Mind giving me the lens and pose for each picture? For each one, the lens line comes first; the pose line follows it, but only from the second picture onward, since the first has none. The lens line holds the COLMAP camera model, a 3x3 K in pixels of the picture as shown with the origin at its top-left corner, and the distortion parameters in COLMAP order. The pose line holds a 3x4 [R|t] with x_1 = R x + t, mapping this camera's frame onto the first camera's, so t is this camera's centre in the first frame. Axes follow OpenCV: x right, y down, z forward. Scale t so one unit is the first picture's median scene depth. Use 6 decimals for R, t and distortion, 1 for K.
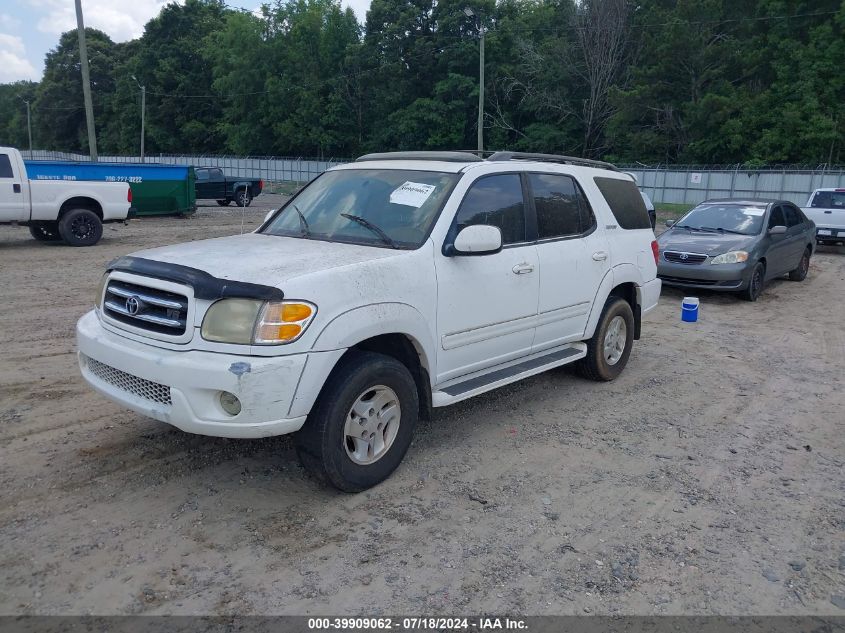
lens RADIAL K [[668.3, 0, 422.5], [0, 668.3, 316.5], [0, 0, 1]] dist [-0.003753, -0.004139]
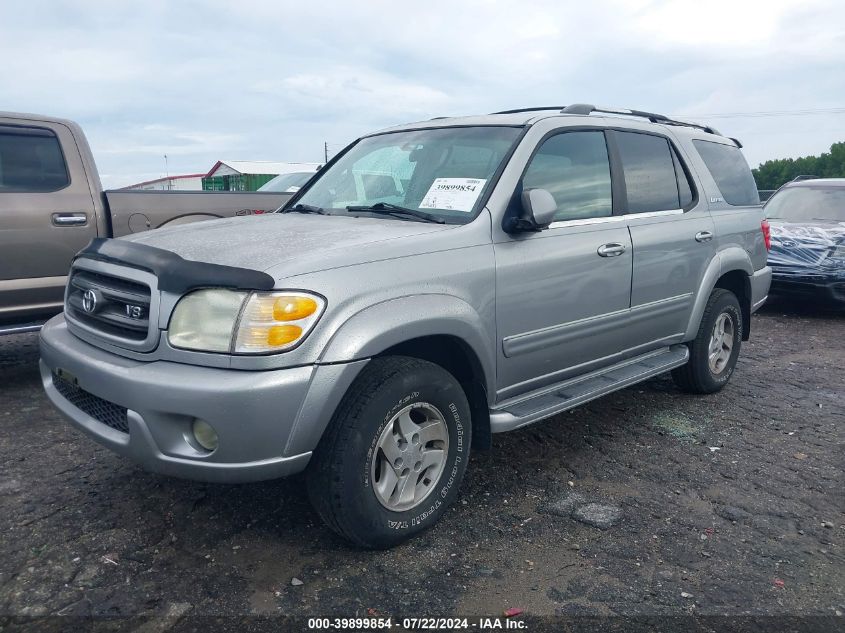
lens RADIAL K [[668.3, 0, 422.5], [0, 668.3, 316.5], [0, 0, 1]] dist [-0.003753, -0.004139]
pose [[0.995650, -0.002992, -0.093125, 0.010556], [0.003244, 0.999991, 0.002557, 0.001767], [0.093117, -0.002848, 0.995651, 0.287516]]
